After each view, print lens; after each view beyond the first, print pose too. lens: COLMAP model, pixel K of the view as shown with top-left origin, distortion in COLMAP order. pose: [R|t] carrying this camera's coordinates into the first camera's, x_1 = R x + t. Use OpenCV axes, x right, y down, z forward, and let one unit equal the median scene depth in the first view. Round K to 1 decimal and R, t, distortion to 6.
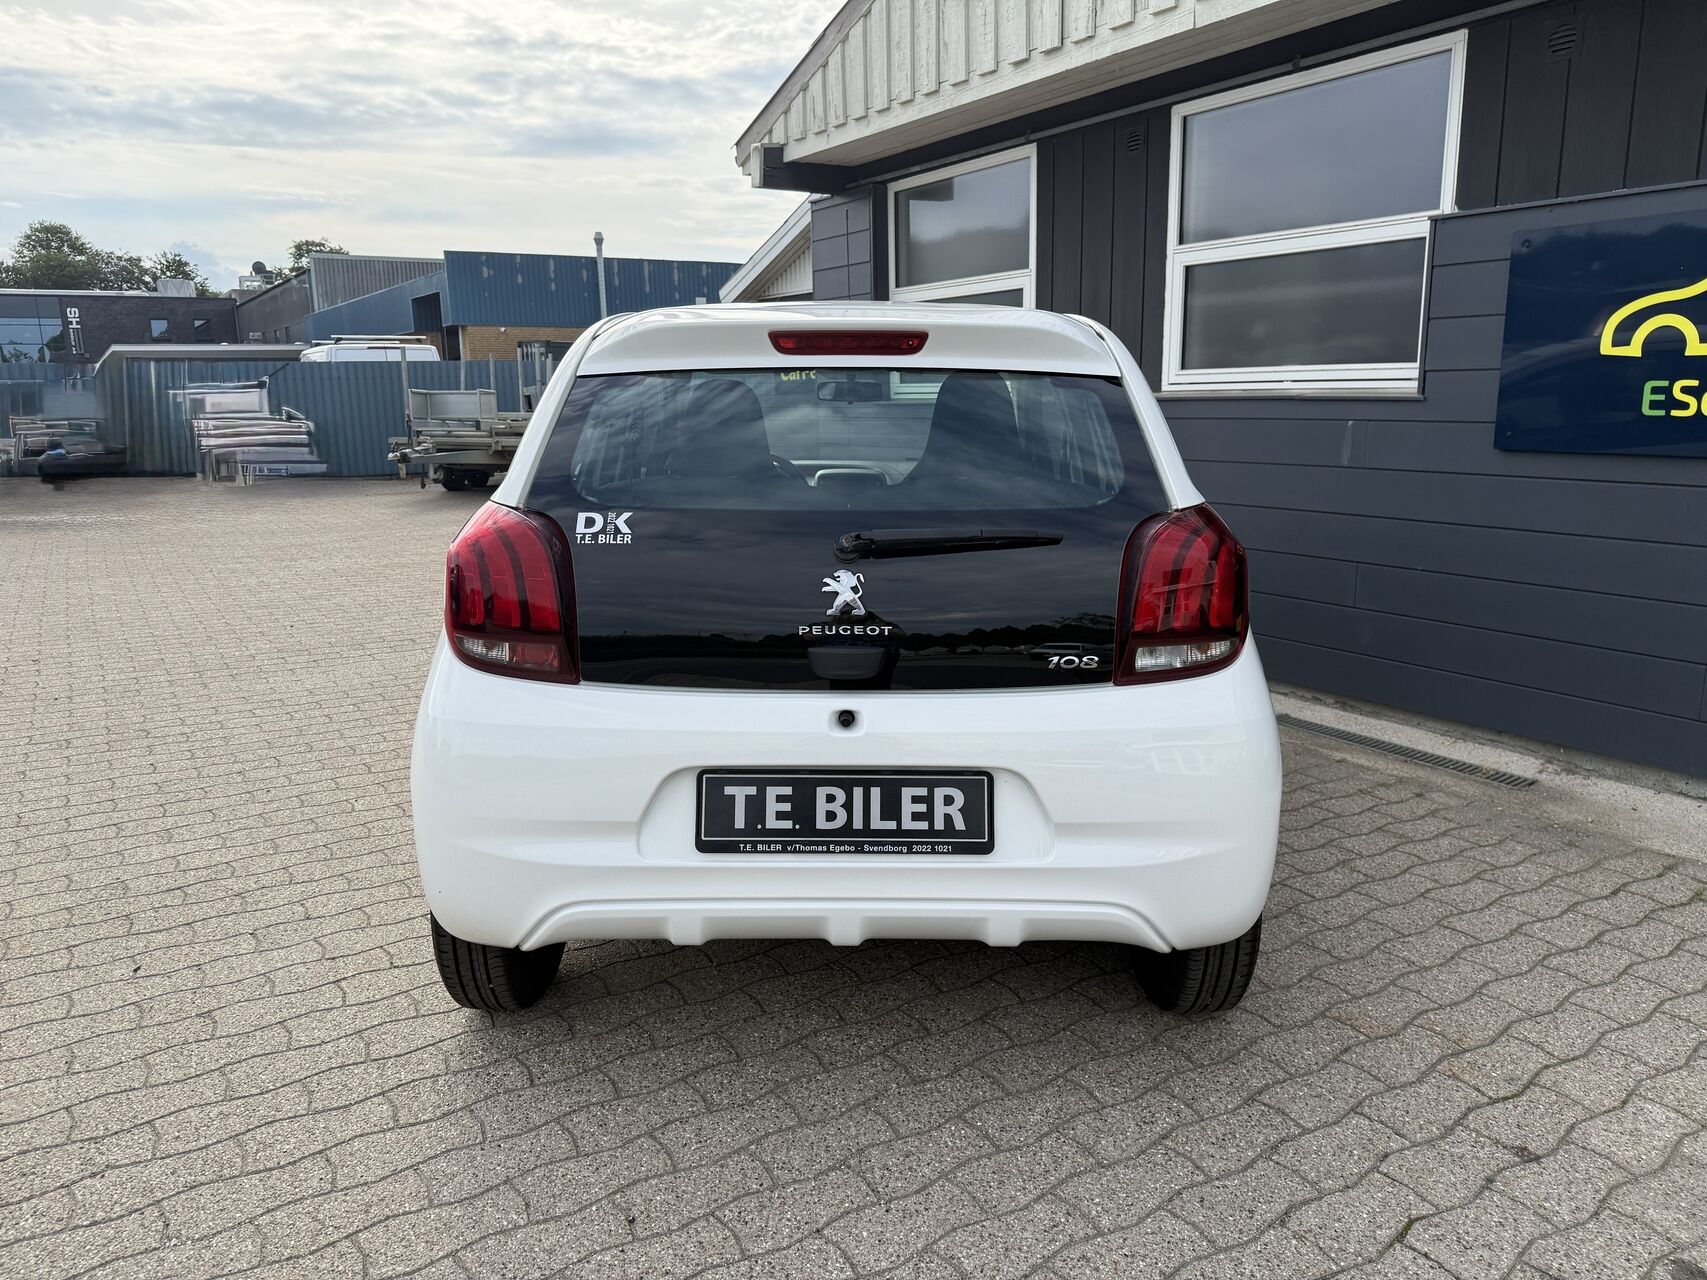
lens RADIAL K [[1213.2, 0, 853.5], [0, 1213.2, 640.0], [0, 0, 1]] dist [0.000186, 0.001948]
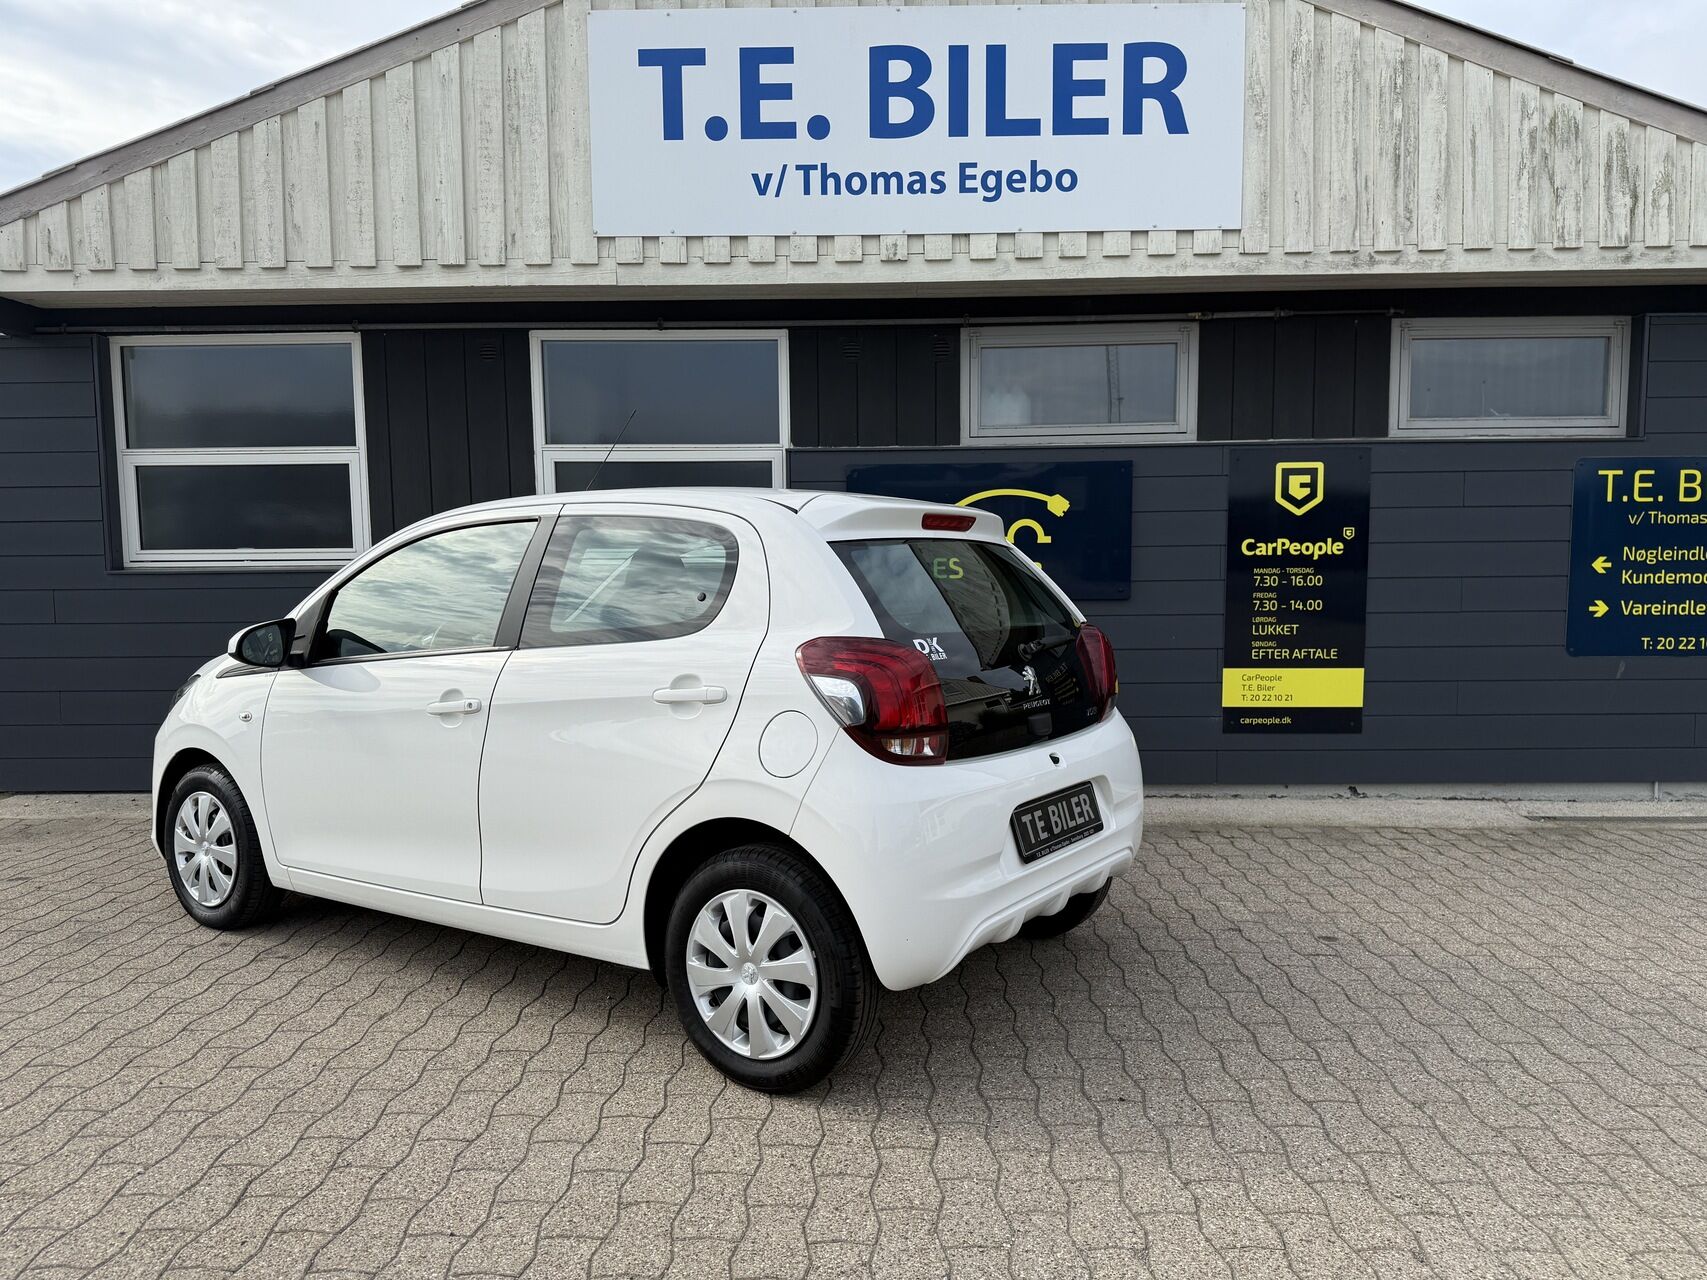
lens RADIAL K [[1192.1, 0, 854.0], [0, 1192.1, 668.1], [0, 0, 1]] dist [0.039925, -0.049545]
pose [[0.551804, -0.065721, 0.831381, -0.692995], [0.169763, 0.984870, -0.034821, -0.020105], [-0.816513, 0.160352, 0.554611, 0.166851]]
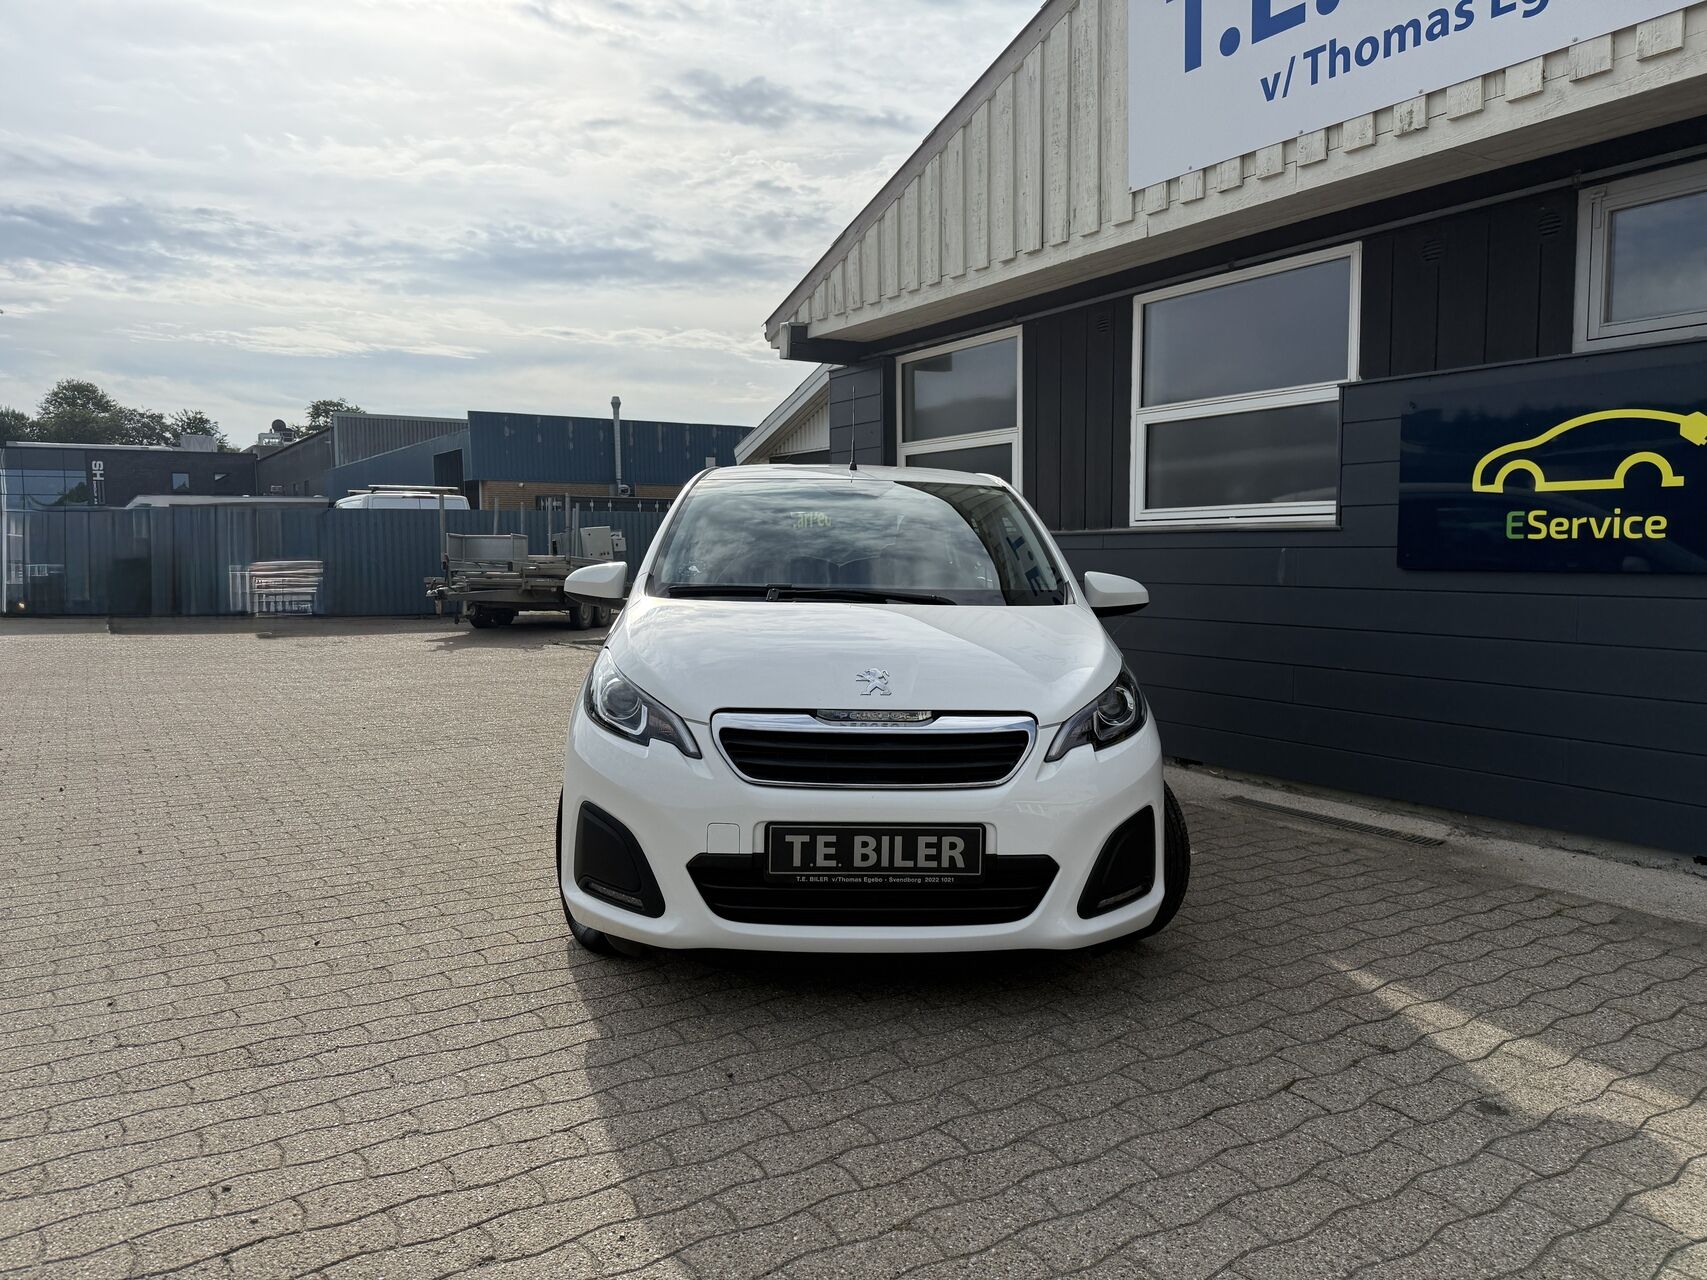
lens RADIAL K [[1209.0, 0, 862.0], [0, 1209.0, 643.0], [0, 0, 1]] dist [0.047236, -0.060444]
pose [[0.999906, 0.008717, 0.010613, -0.023357], [-0.007303, 0.991924, -0.126627, 0.073885], [-0.011631, 0.126537, 0.991894, -0.194658]]
